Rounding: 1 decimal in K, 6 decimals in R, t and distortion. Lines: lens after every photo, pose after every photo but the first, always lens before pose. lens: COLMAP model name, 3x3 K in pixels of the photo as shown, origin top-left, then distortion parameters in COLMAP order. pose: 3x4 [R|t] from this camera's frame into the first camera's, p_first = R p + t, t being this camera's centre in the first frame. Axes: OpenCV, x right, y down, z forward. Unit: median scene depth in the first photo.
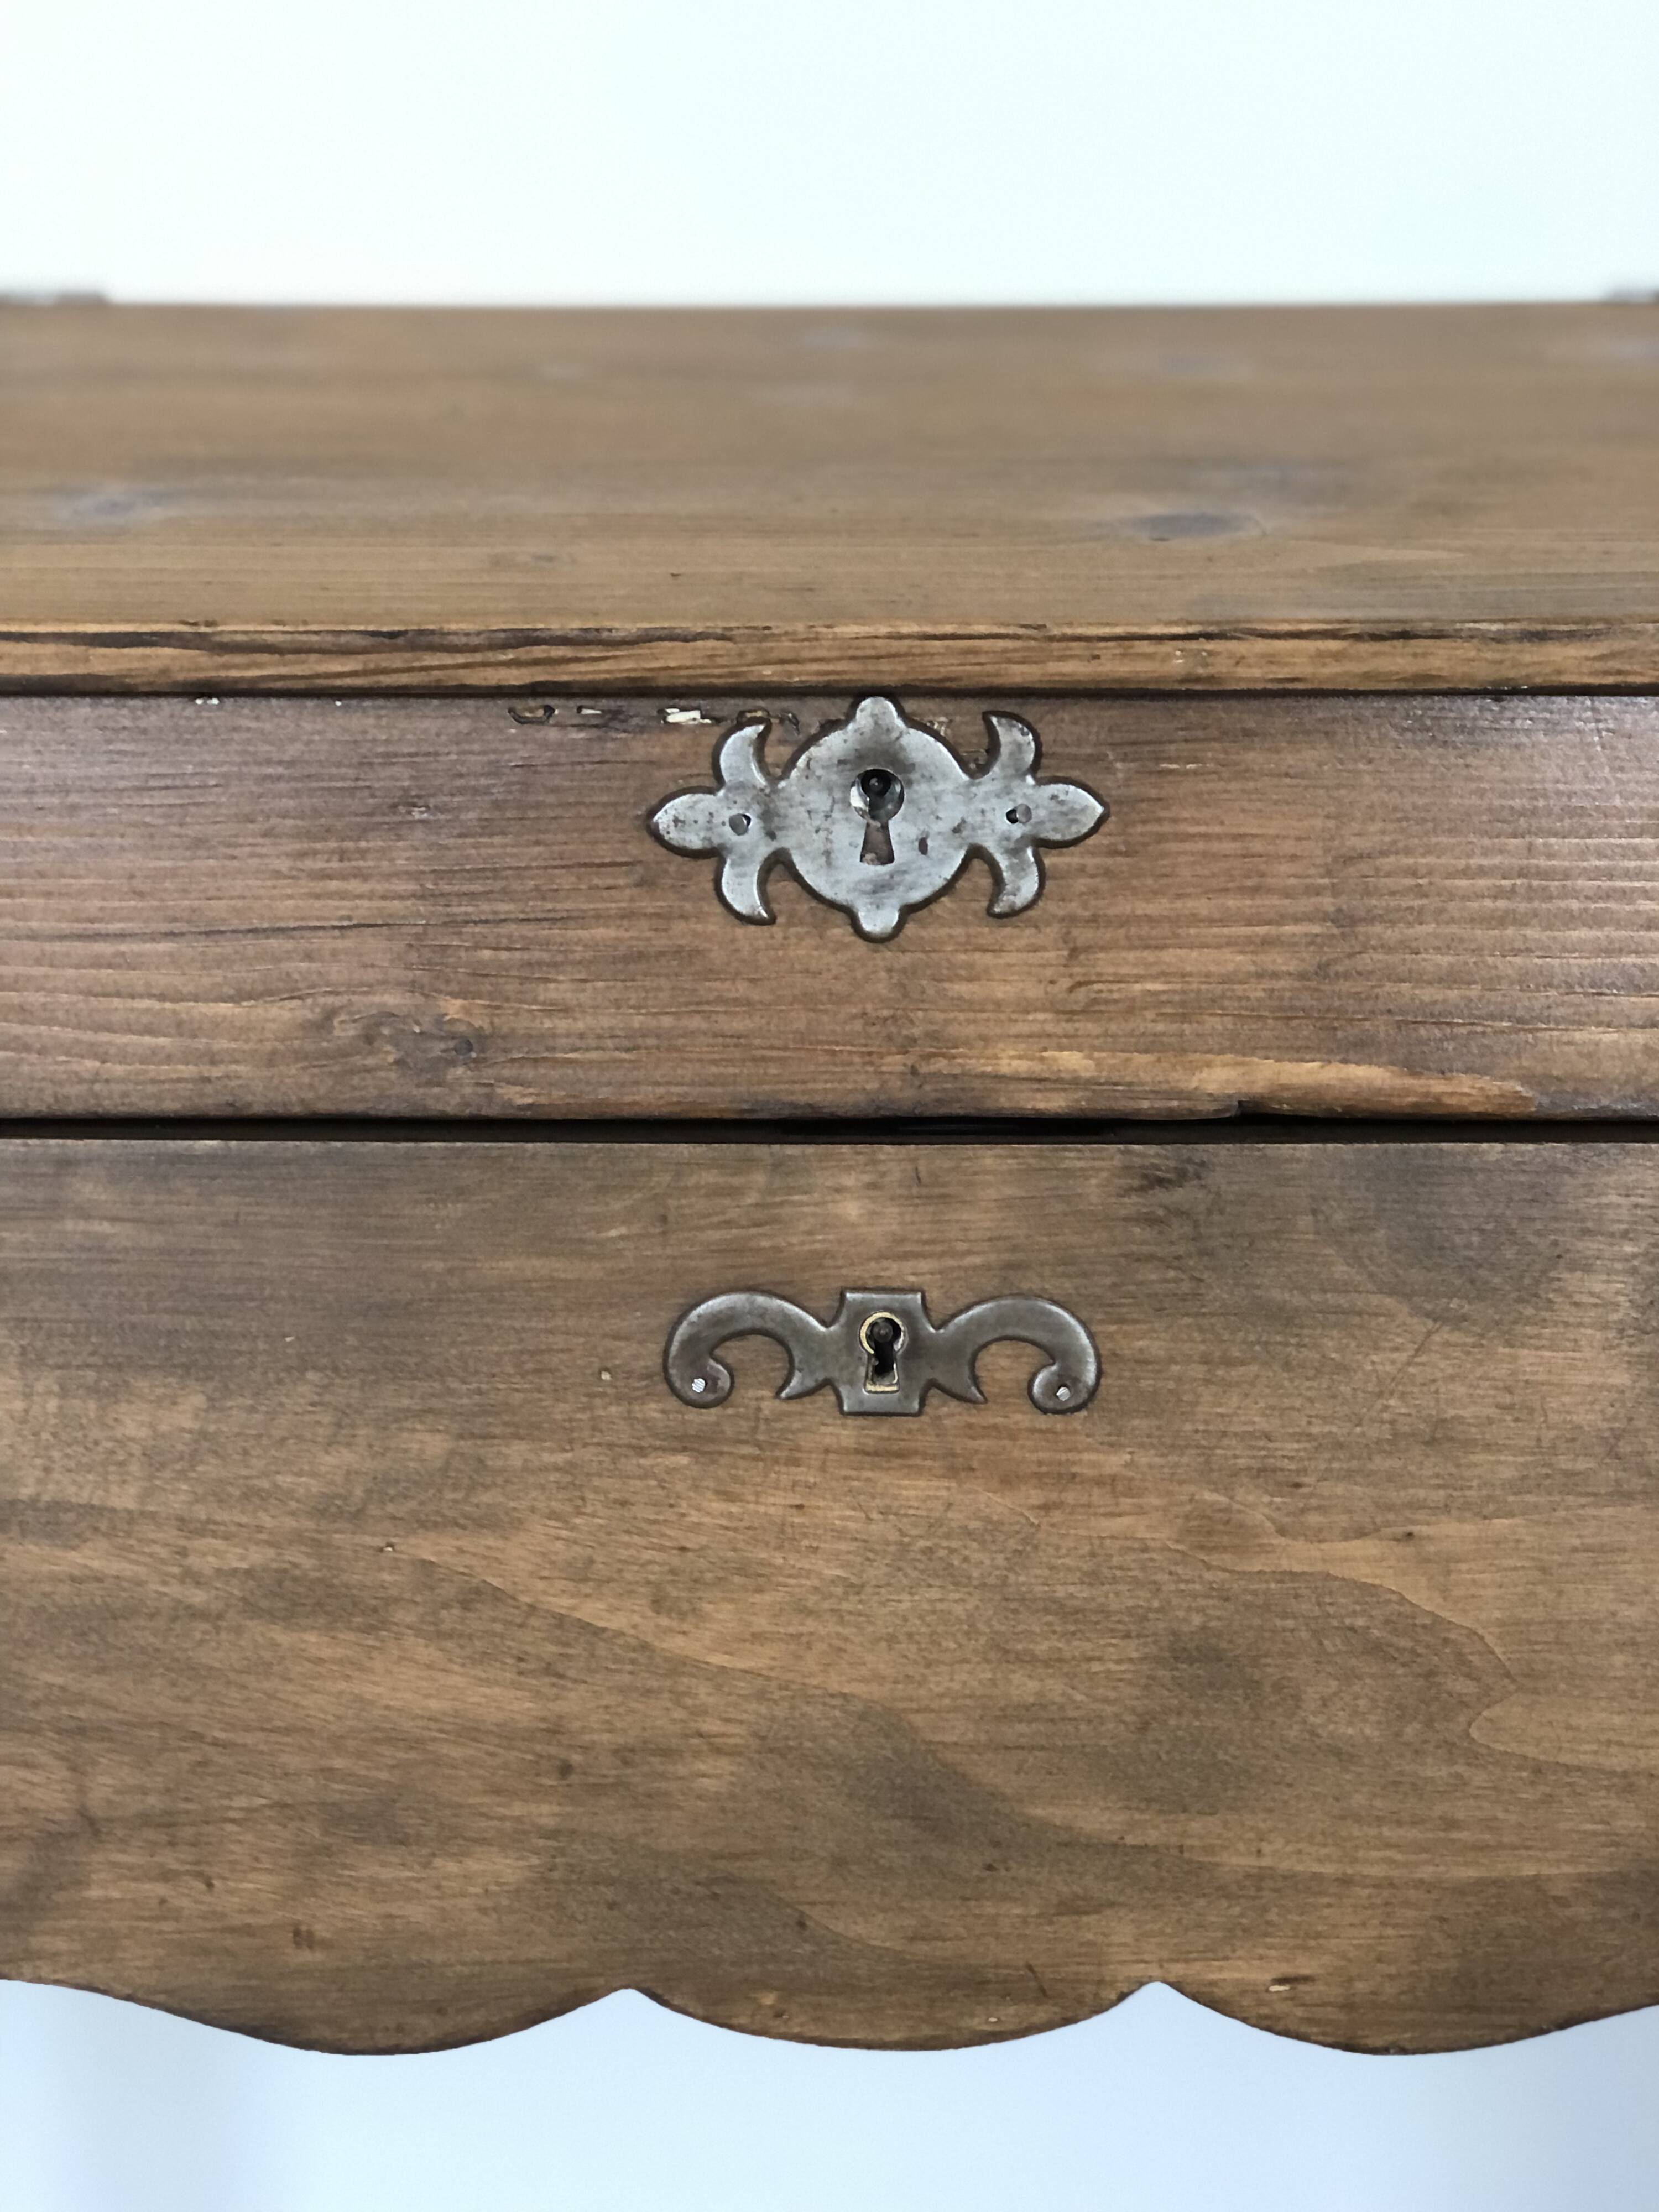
lens RADIAL K [[3721.3, 0, 815.9], [0, 3721.3, 1099.7], [0, 0, 1]] dist [0.000703, 0.000000]
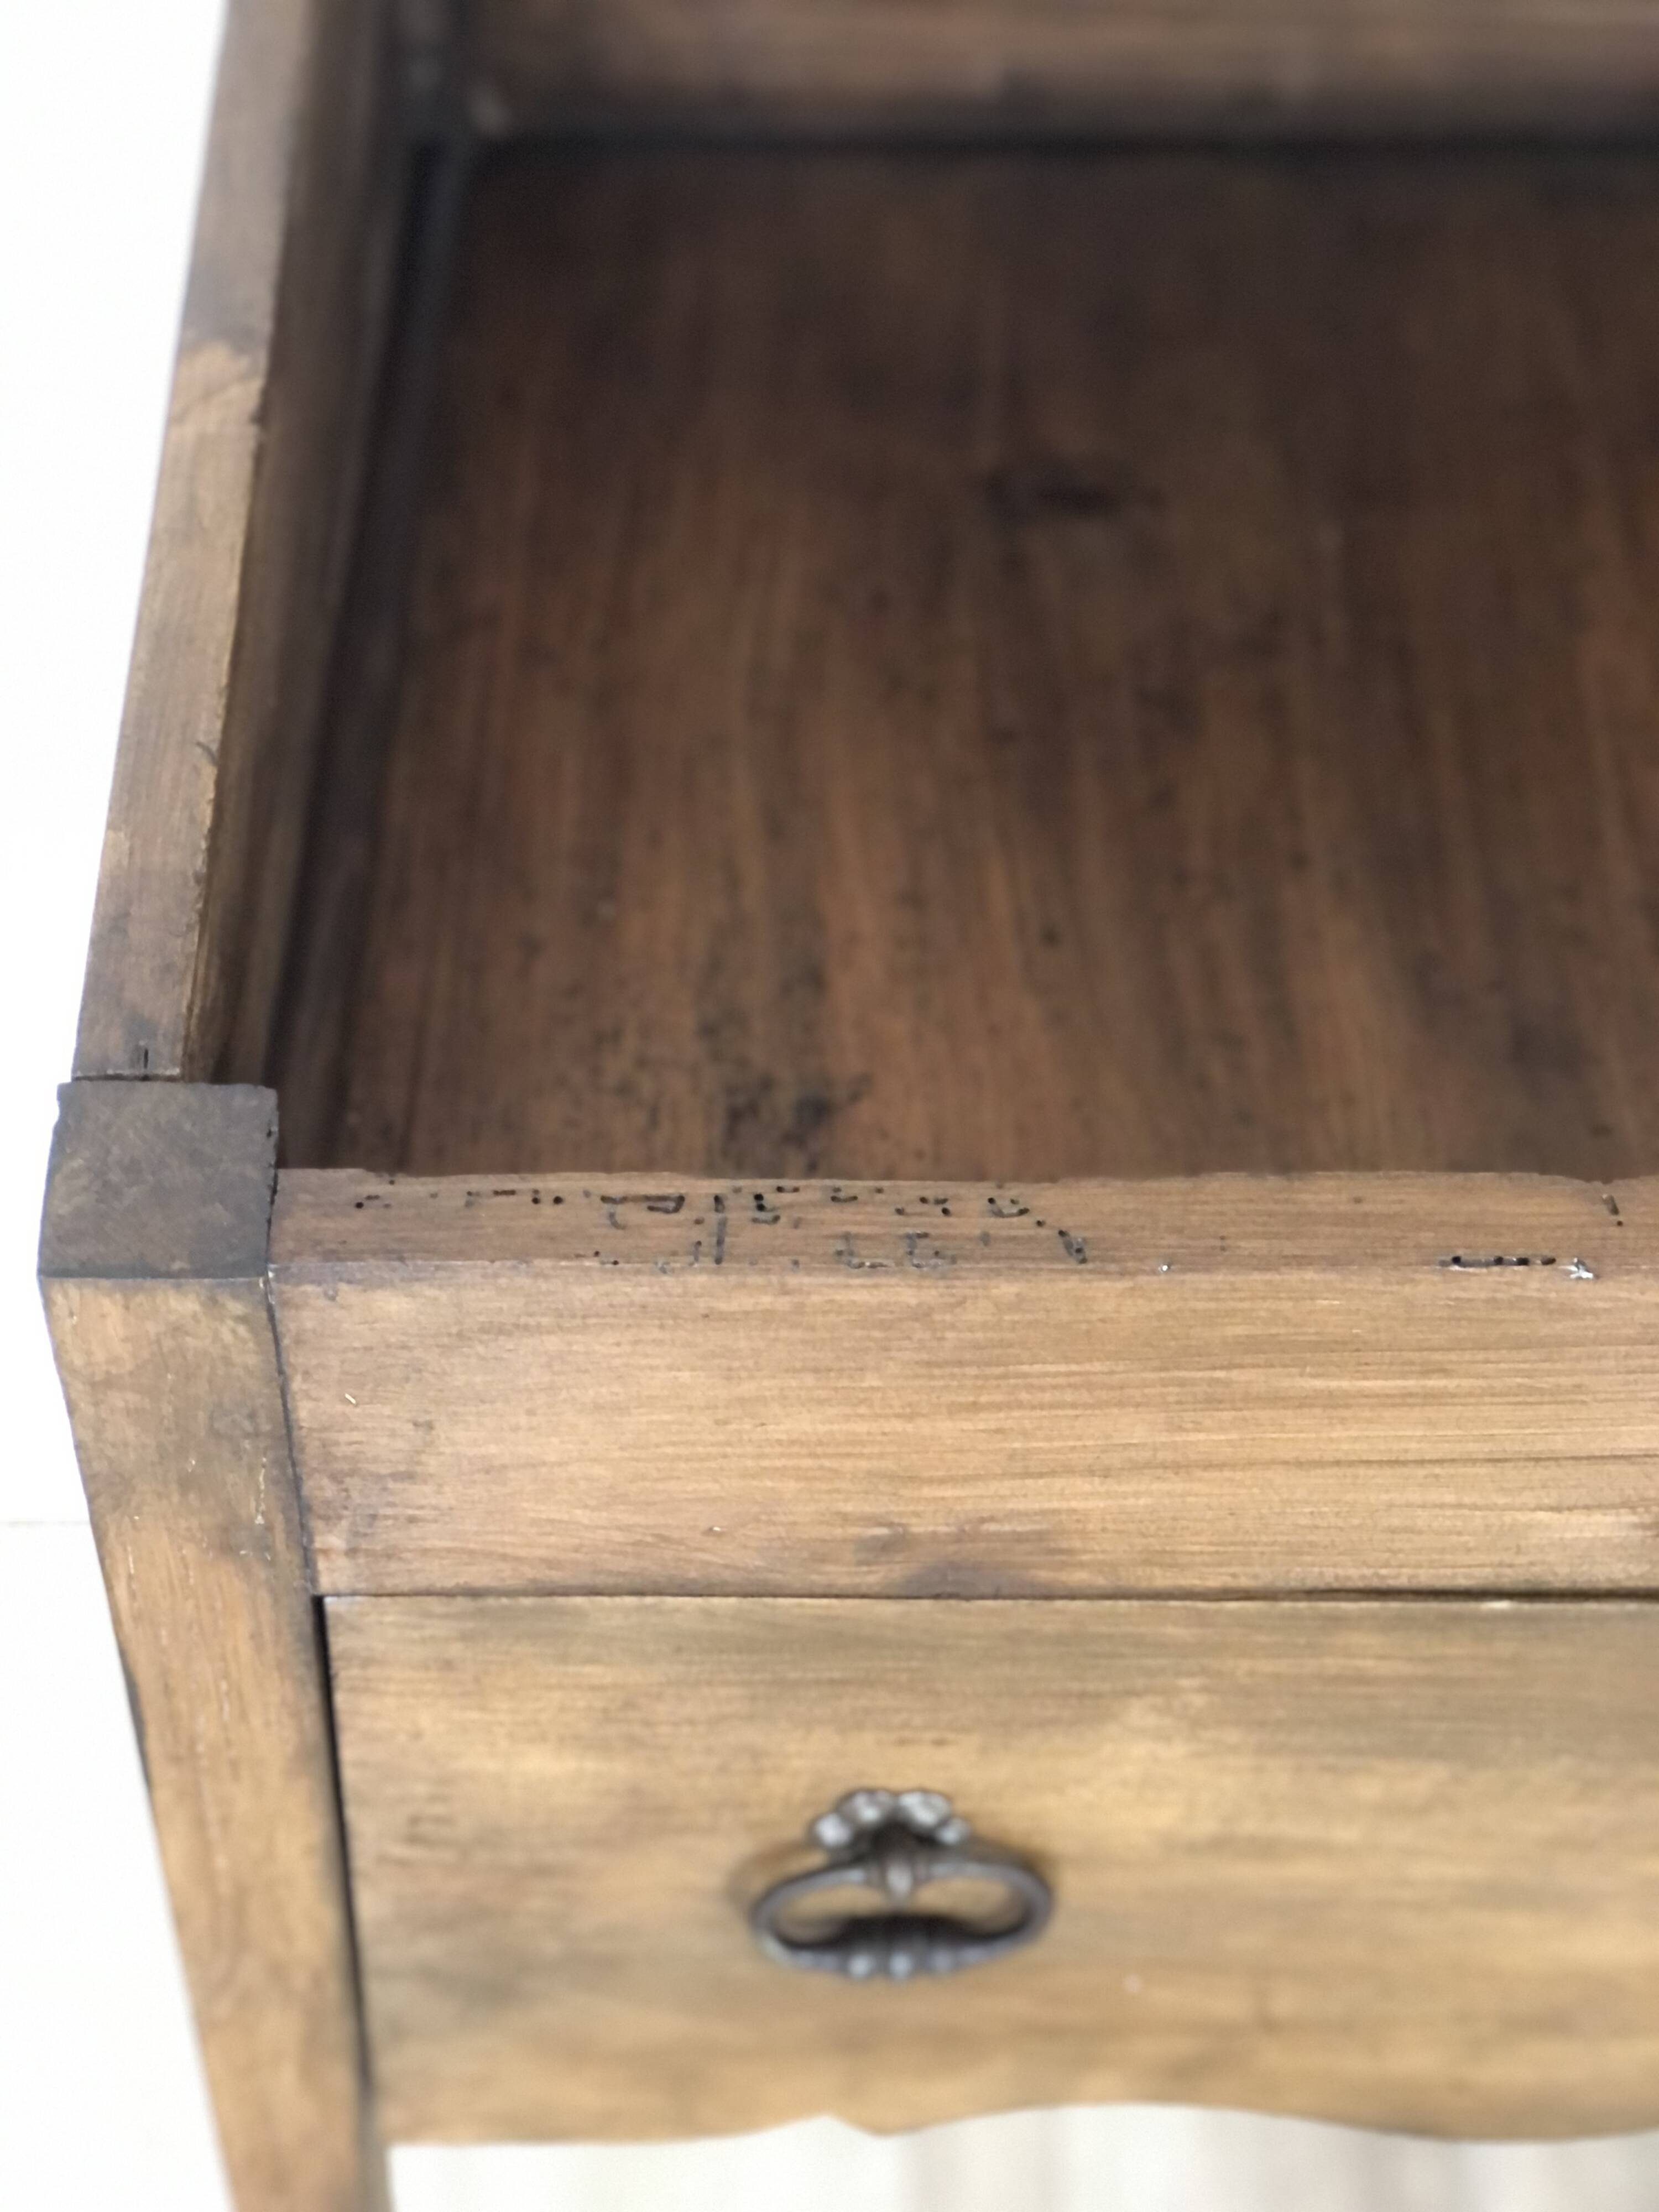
lens RADIAL K [[3721.3, 0, 851.8], [0, 3721.3, 1126.1], [0, 0, 1]] dist [0.000703, 0.000000]
pose [[0.999643, -0.002116, 0.026646, -0.343208], [-0.014193, 0.802717, 0.596192, -0.620991], [-0.022650, -0.596357, 0.802400, 0.340020]]
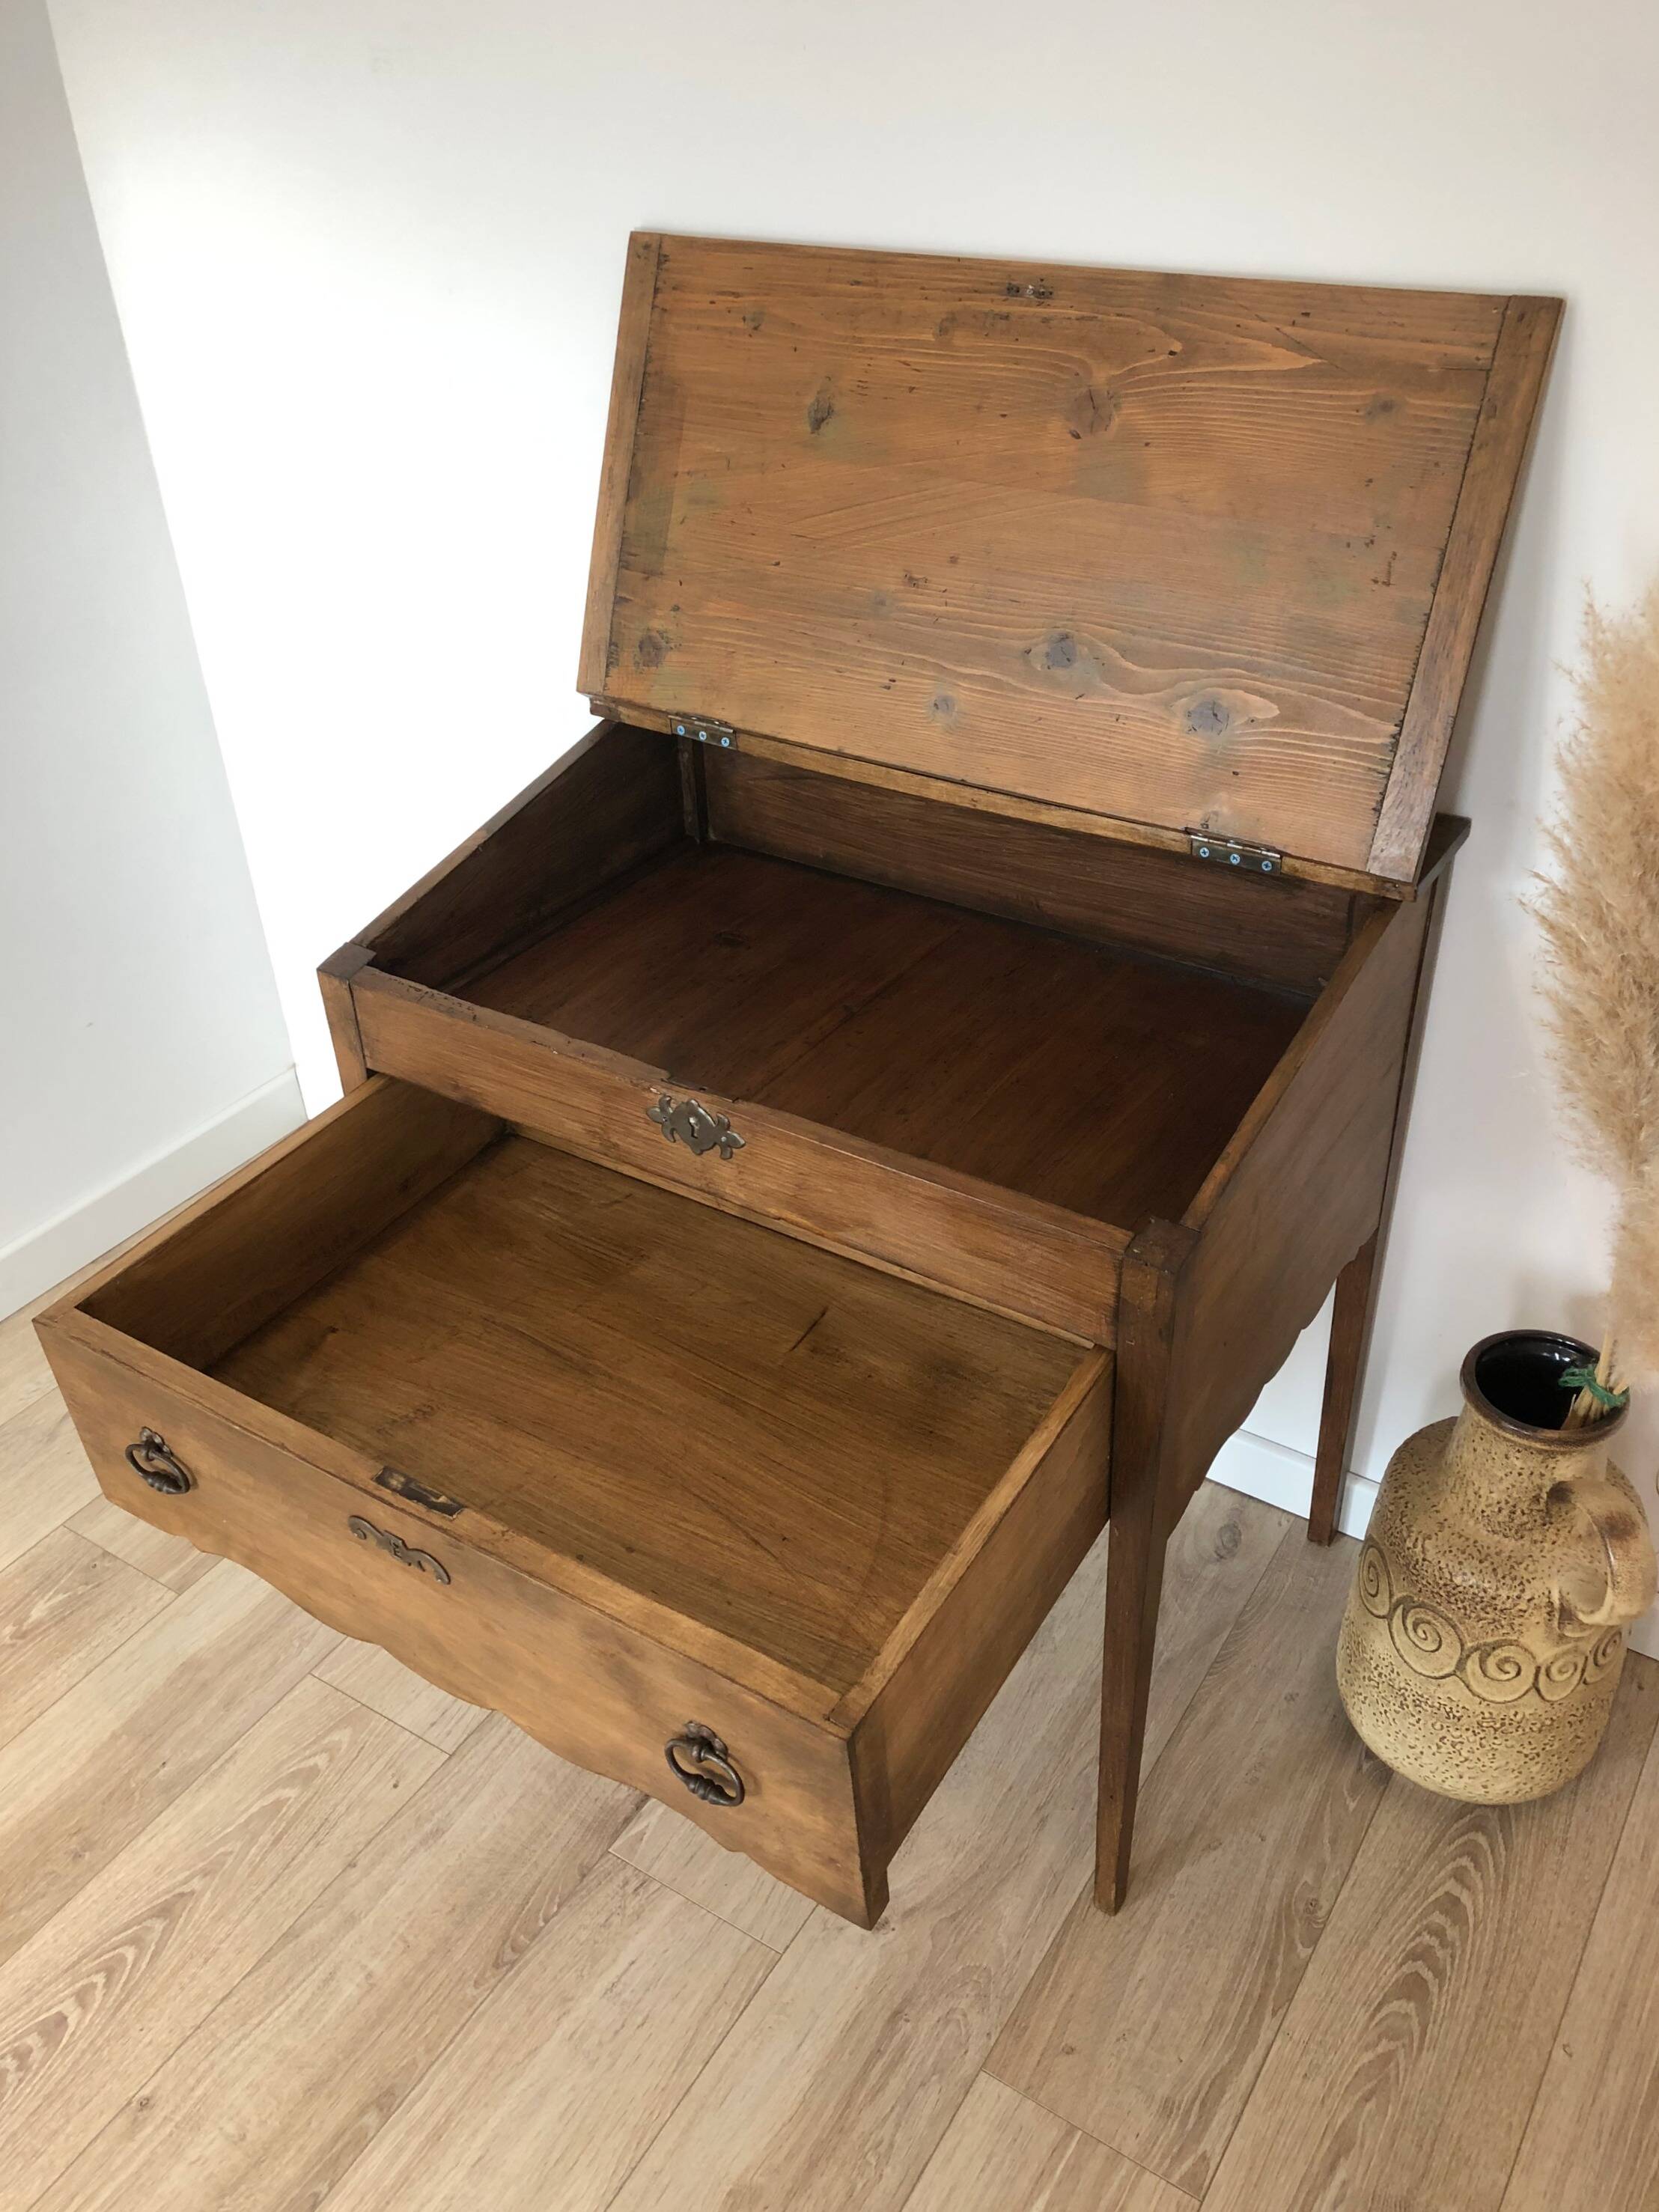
lens RADIAL K [[1891.9, 0, 779.2], [0, 1891.9, 1109.5], [0, 0, 1]] dist [0.005884, 0.025334]
pose [[0.838519, 0.275916, -0.469846, 0.962763], [-0.041745, 0.892303, 0.449502, -0.937834], [0.543270, -0.357302, 0.759732, -0.396466]]
